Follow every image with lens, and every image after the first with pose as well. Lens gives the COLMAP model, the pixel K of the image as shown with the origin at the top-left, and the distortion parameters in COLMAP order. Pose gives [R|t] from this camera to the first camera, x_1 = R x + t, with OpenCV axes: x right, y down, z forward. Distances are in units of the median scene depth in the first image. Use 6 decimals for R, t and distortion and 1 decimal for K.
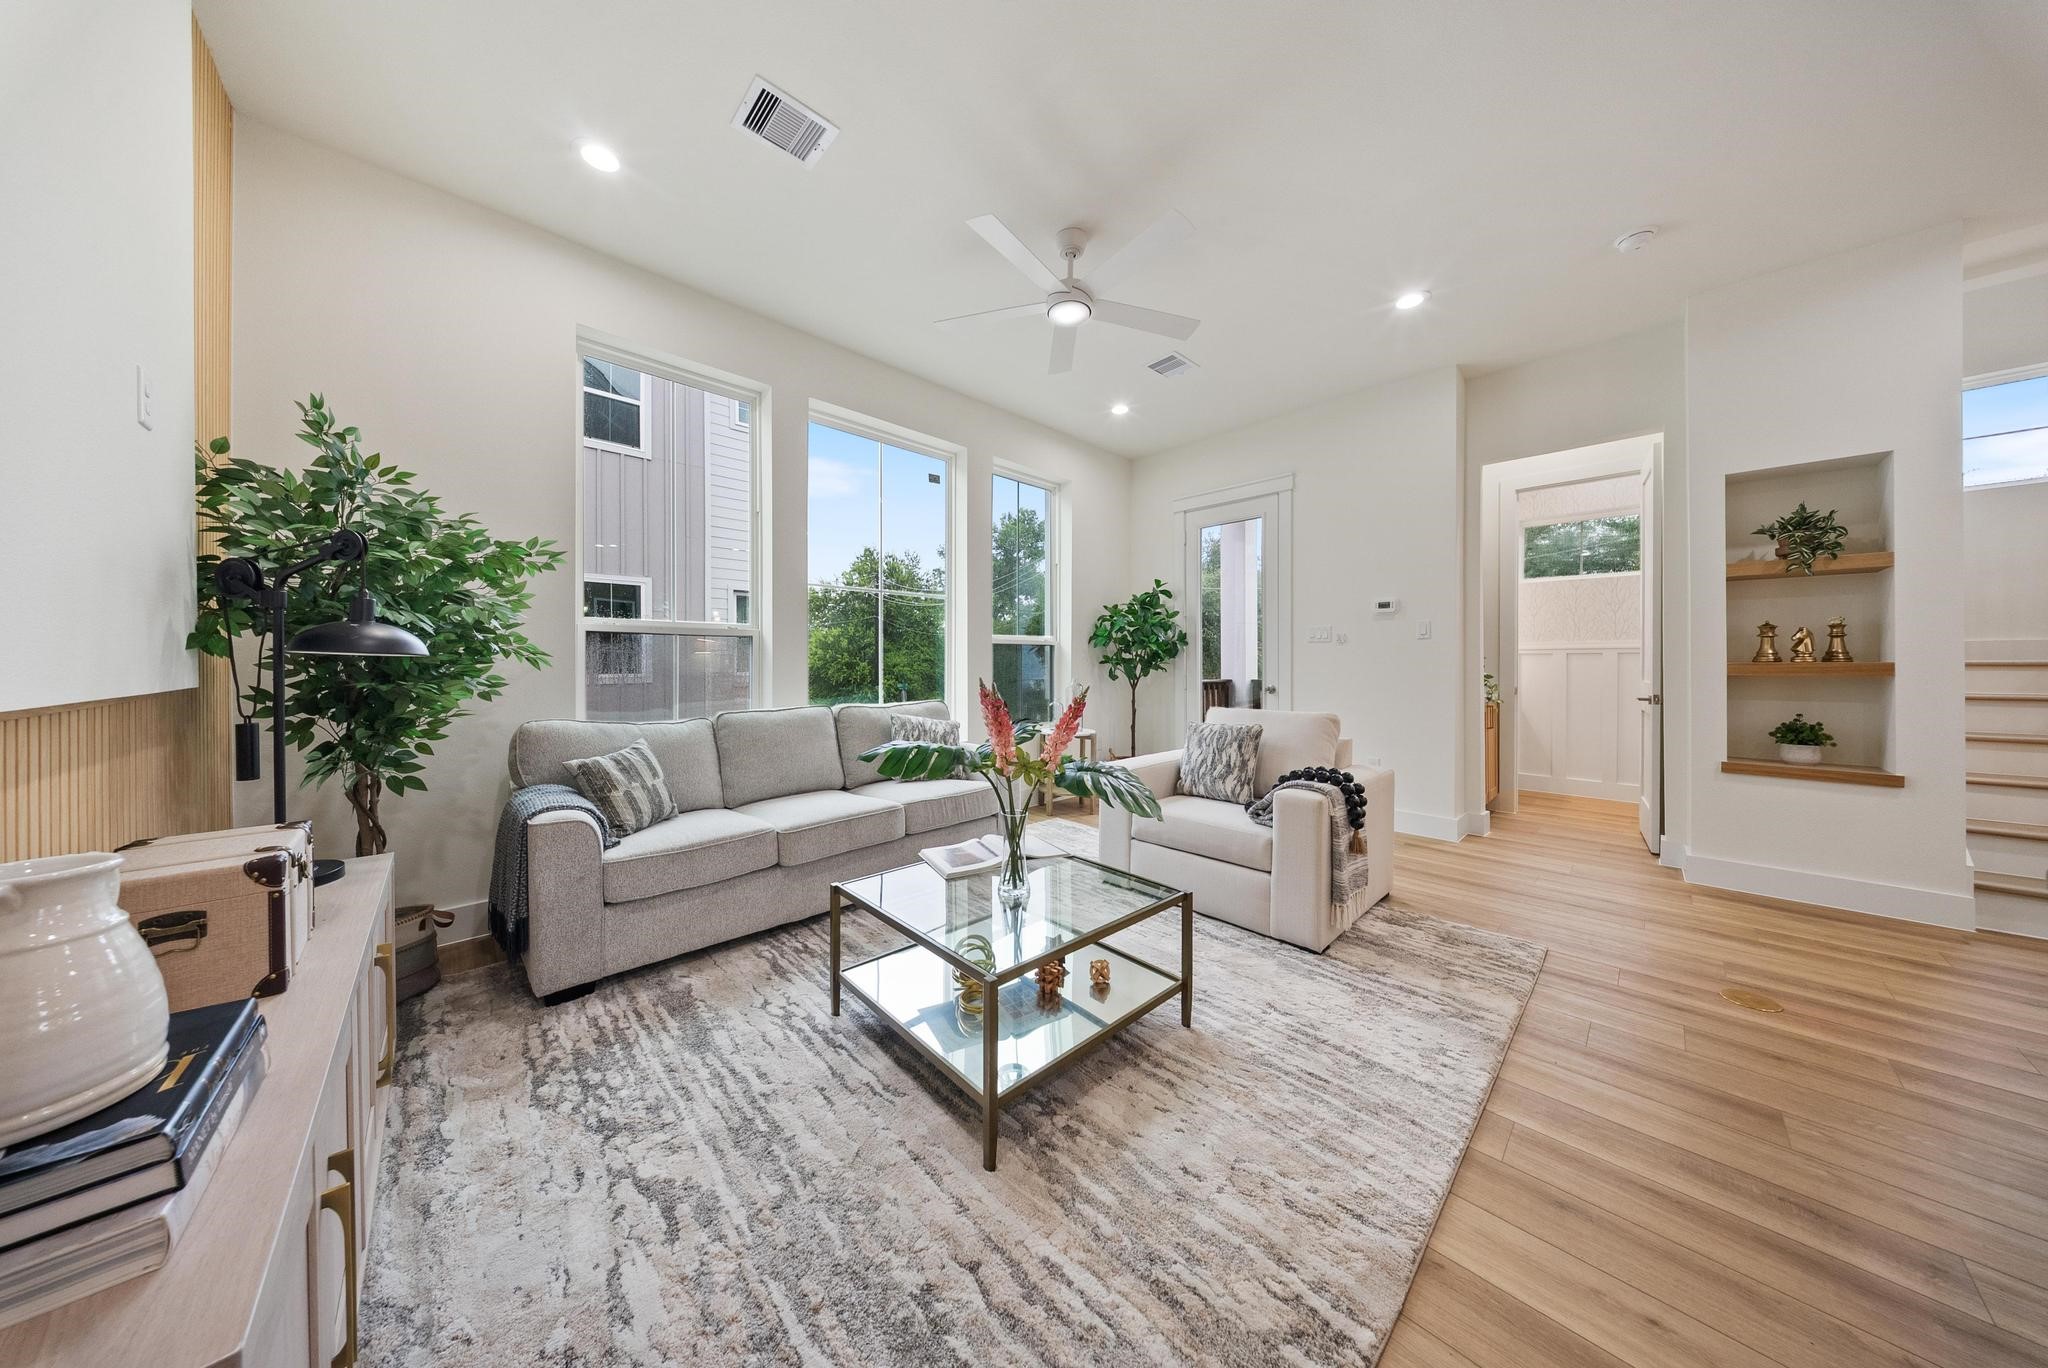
lens RADIAL K [[597.5, 0, 1020.5], [0, 597.5, 667.5], [0, 0, 1]] dist [0.000371, 0.000037]
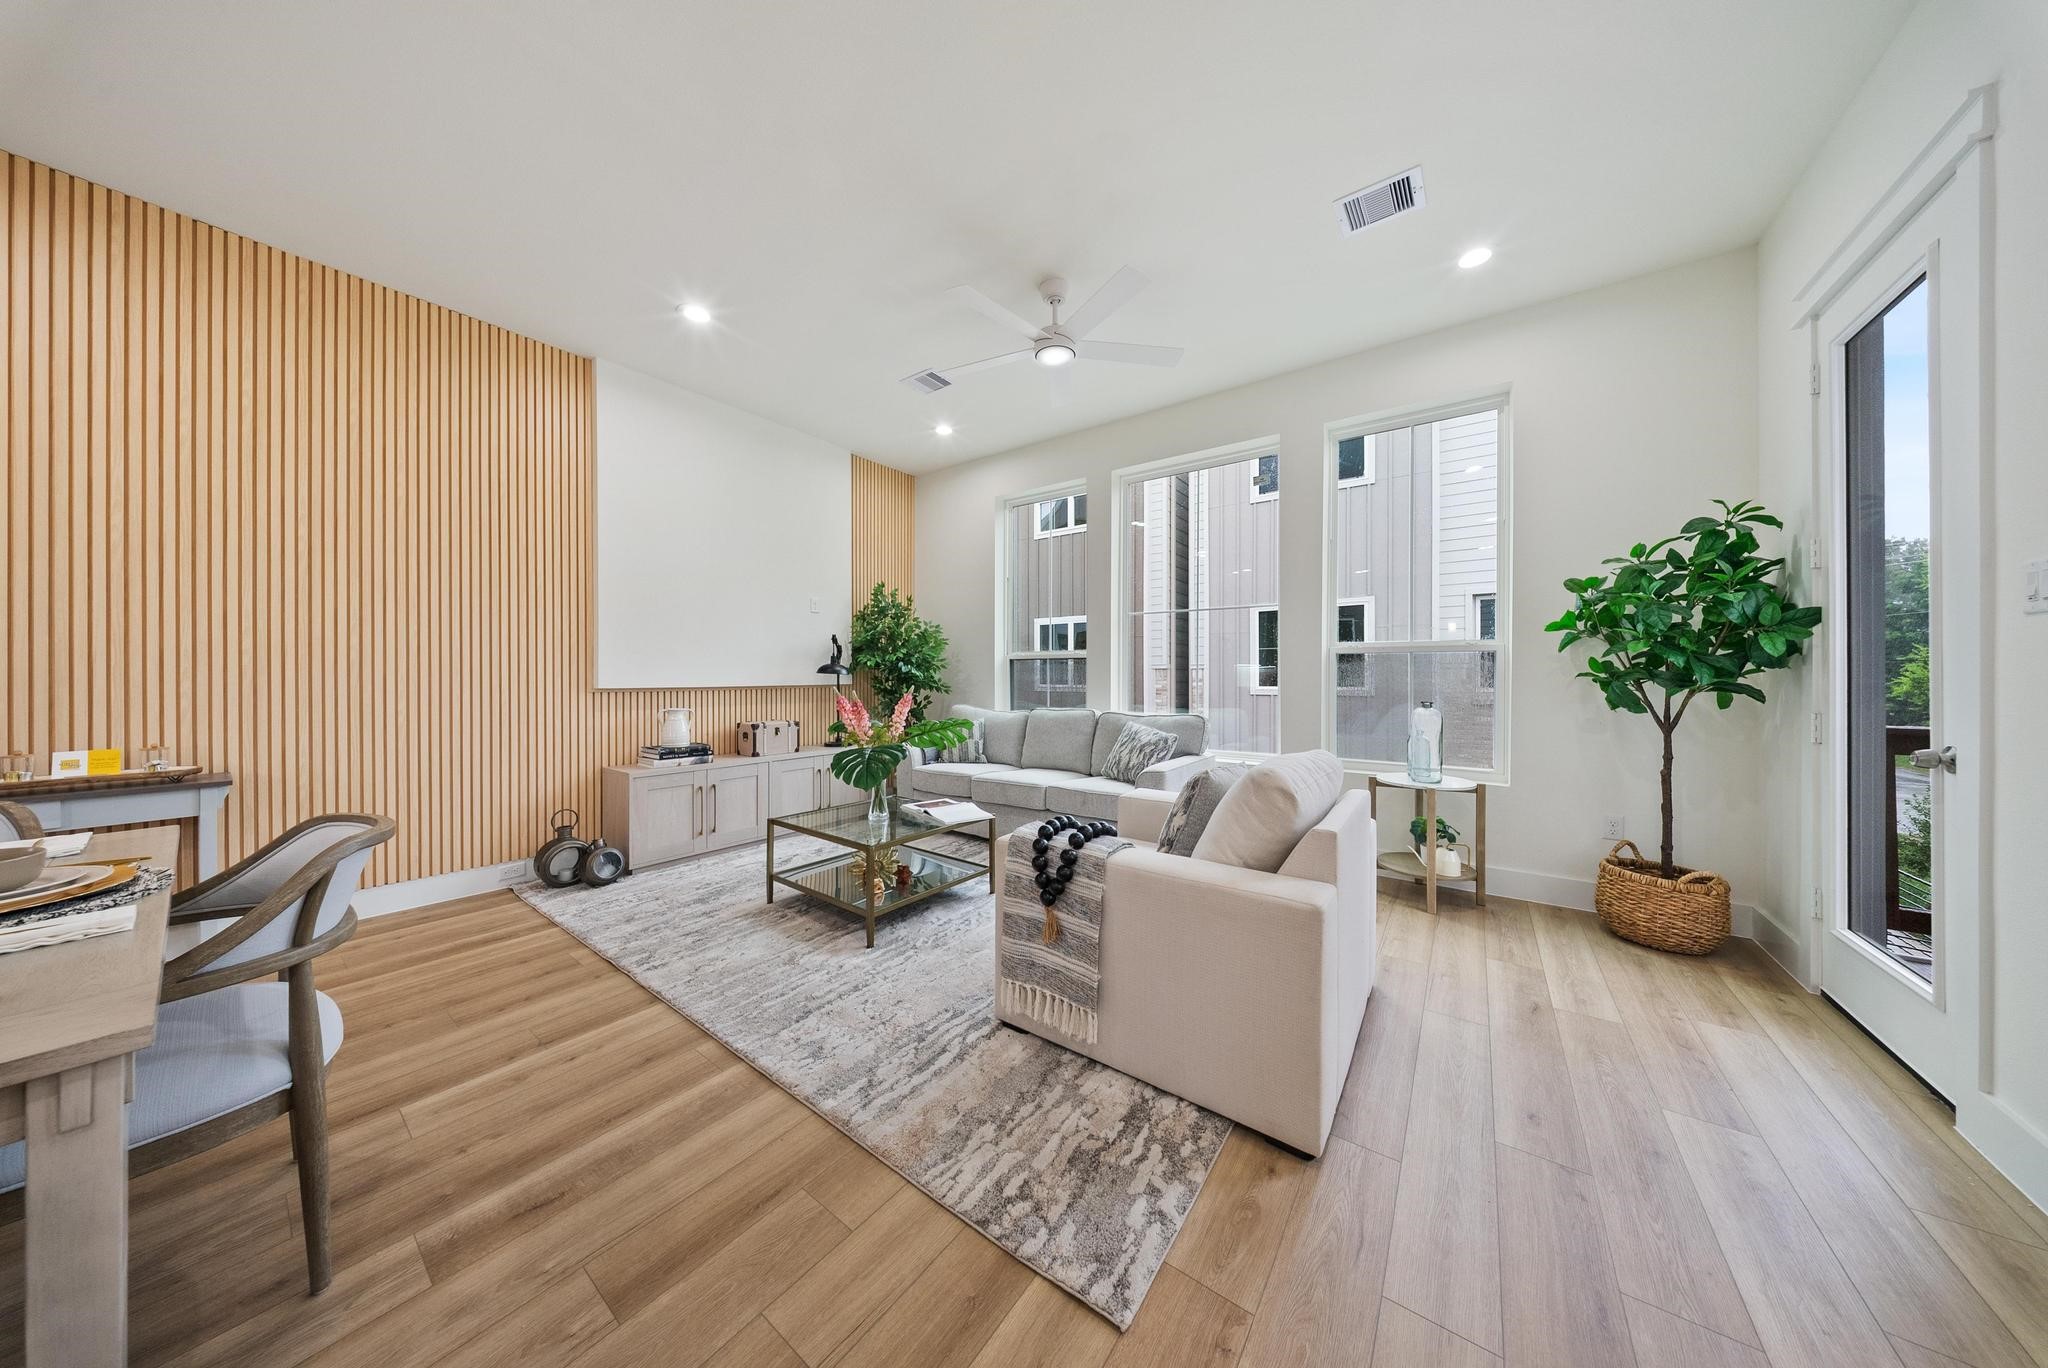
lens RADIAL K [[610.1, 0, 1020.6], [0, 610.1, 676.2], [0, 0, 1]] dist [0.009449, -0.000008]
pose [[0.171877, -0.001724, -0.985117, 1.171162], [-0.009221, 0.999952, -0.003359, -0.004965], [0.985075, 0.009661, 0.171853, 0.755940]]
